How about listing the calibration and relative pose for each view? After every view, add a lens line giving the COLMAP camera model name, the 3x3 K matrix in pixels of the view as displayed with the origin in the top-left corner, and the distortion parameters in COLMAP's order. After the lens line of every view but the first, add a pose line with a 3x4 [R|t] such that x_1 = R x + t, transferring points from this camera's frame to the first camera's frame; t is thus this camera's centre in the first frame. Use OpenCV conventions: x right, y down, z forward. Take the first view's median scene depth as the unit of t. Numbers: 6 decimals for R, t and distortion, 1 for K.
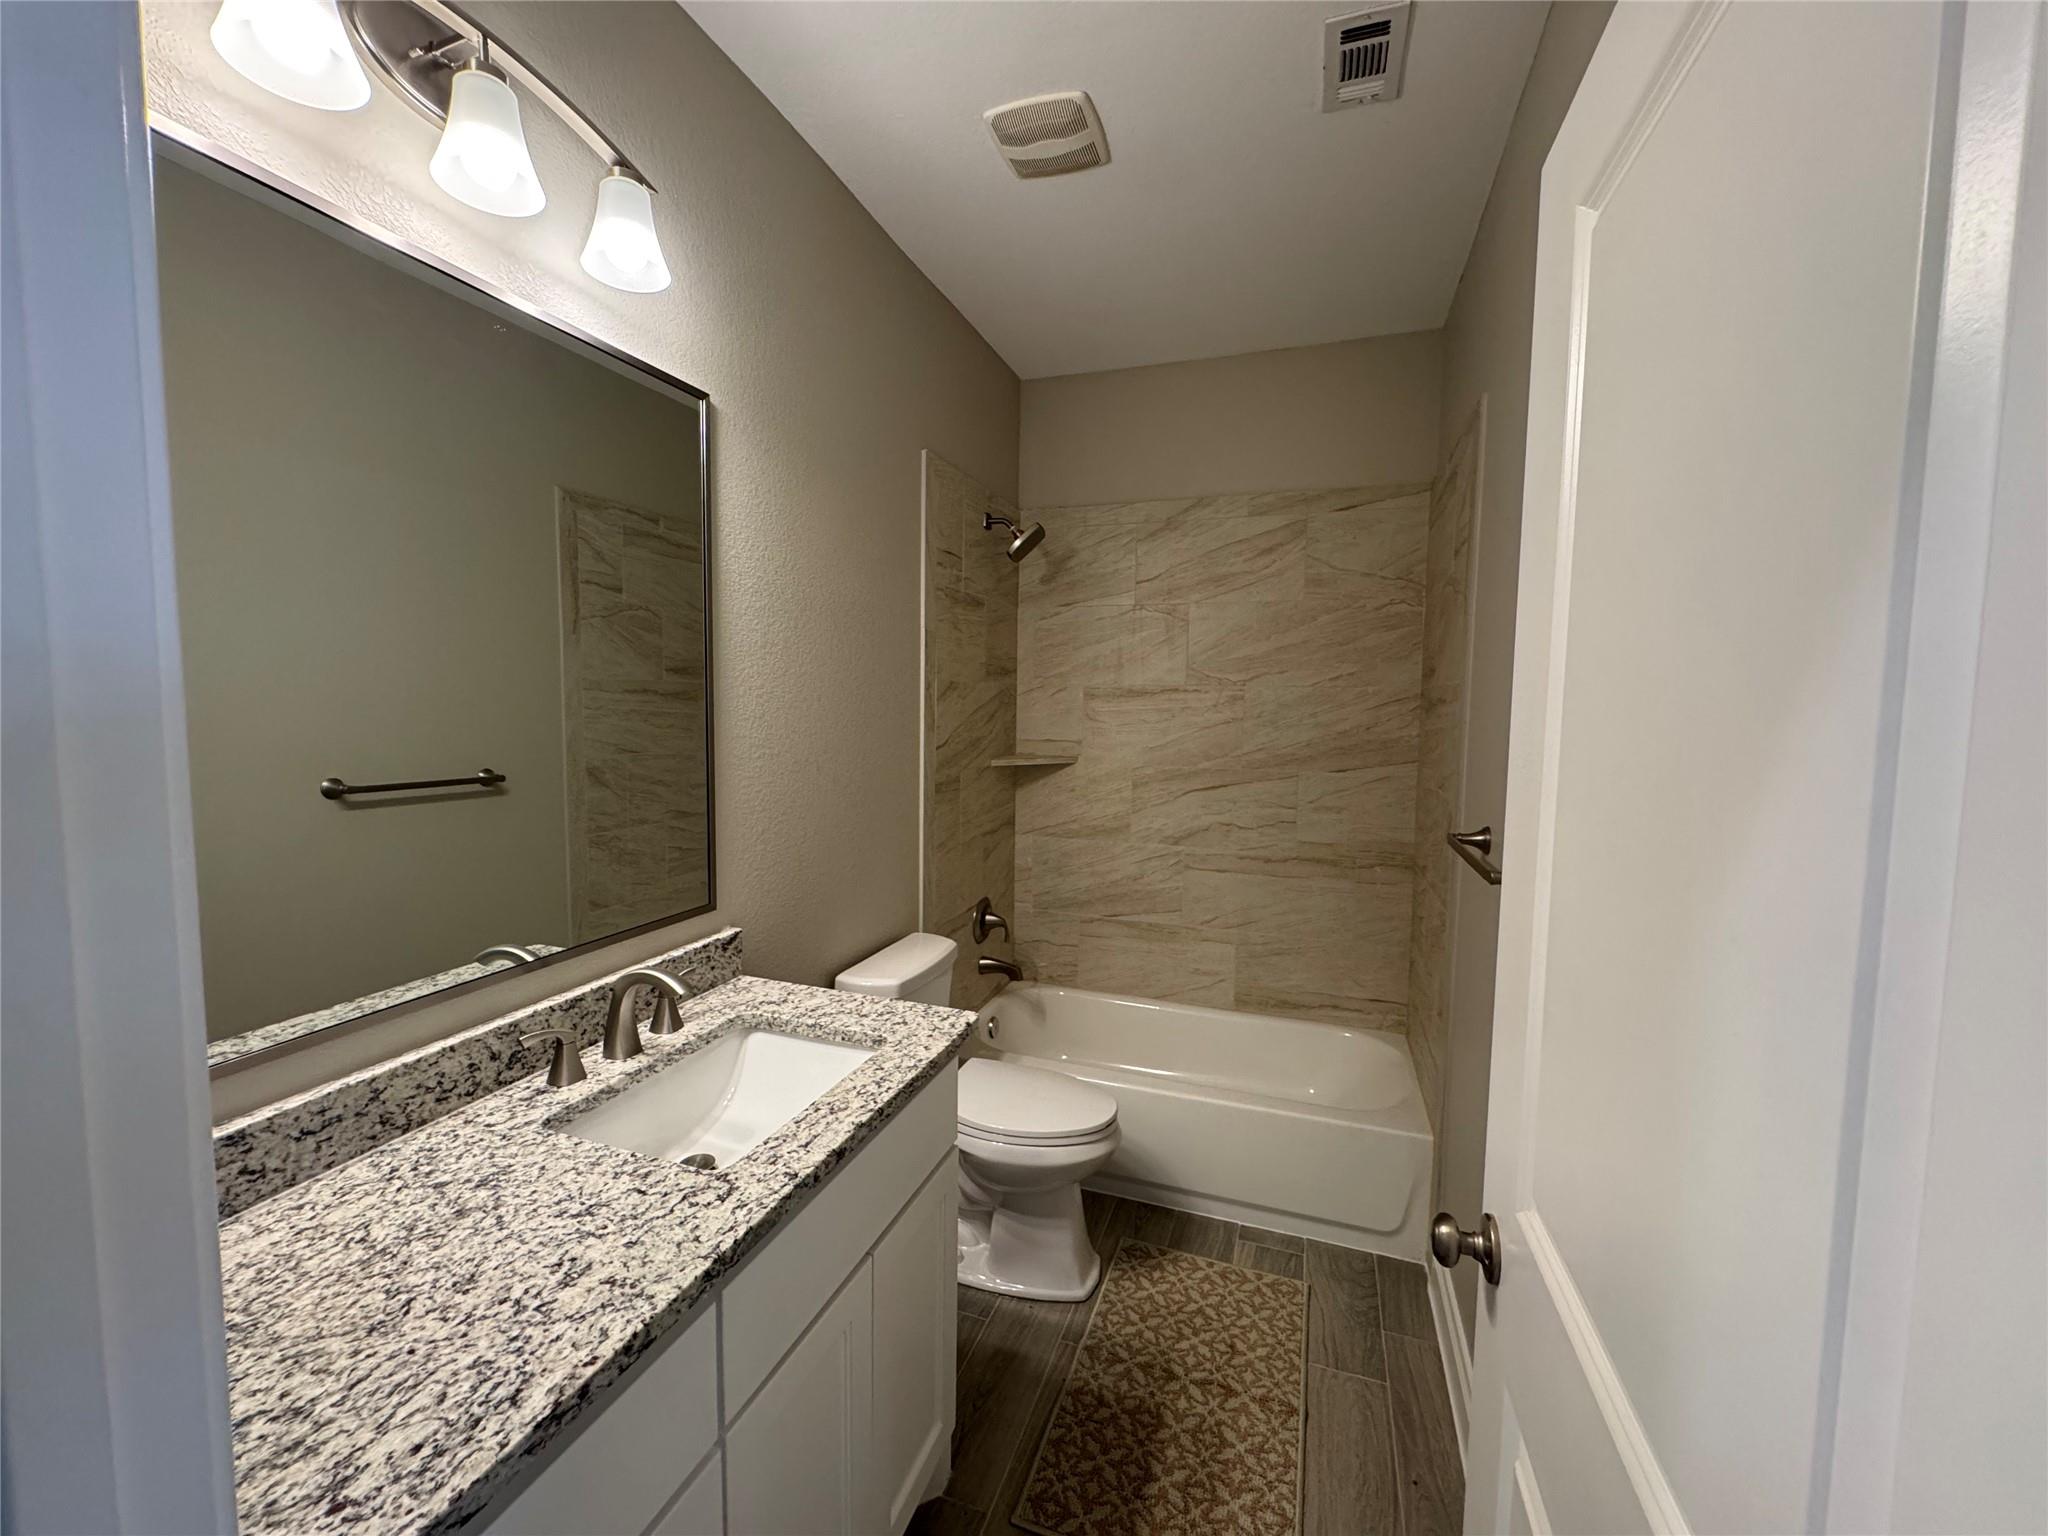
lens RADIAL K [[820.5, 0, 1016.3], [0, 820.5, 764.8], [0, 0, 1]] dist [-0.002383, 0.000254]
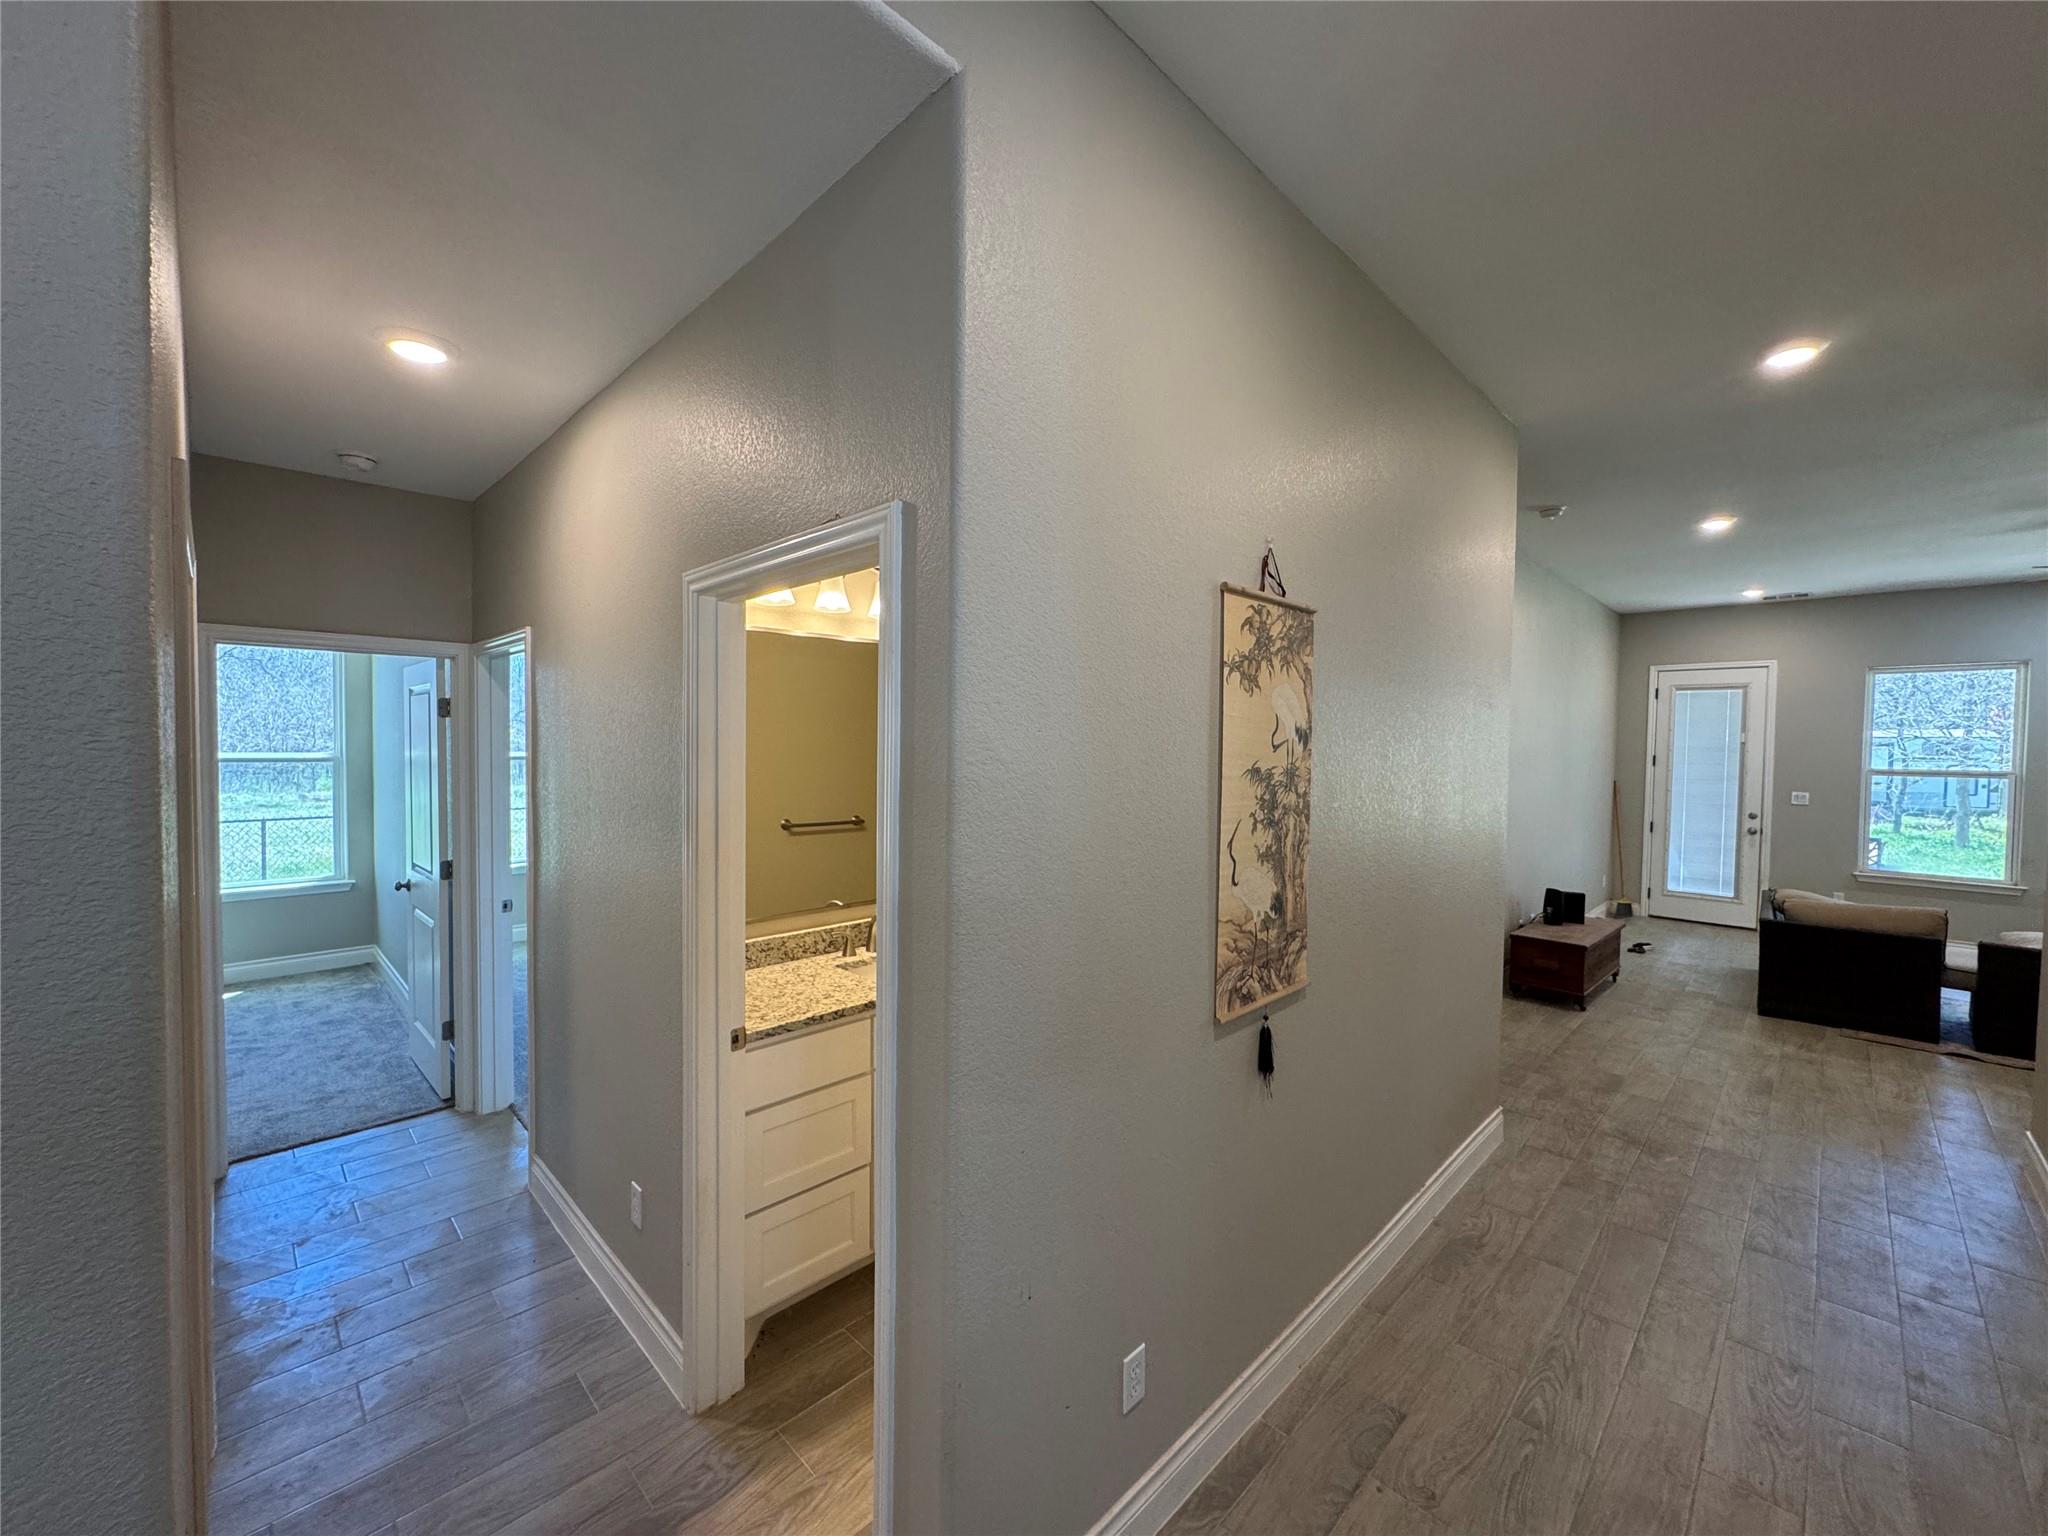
lens RADIAL K [[820.5, 0, 1016.7], [0, 820.5, 767.5], [0, 0, 1]] dist [-0.002383, 0.000254]
pose [[0.903868, 0.009977, -0.427696, 1.016862], [-0.029548, 0.998797, -0.039146, -0.095486], [0.426791, 0.048021, 0.903075, -1.095164]]
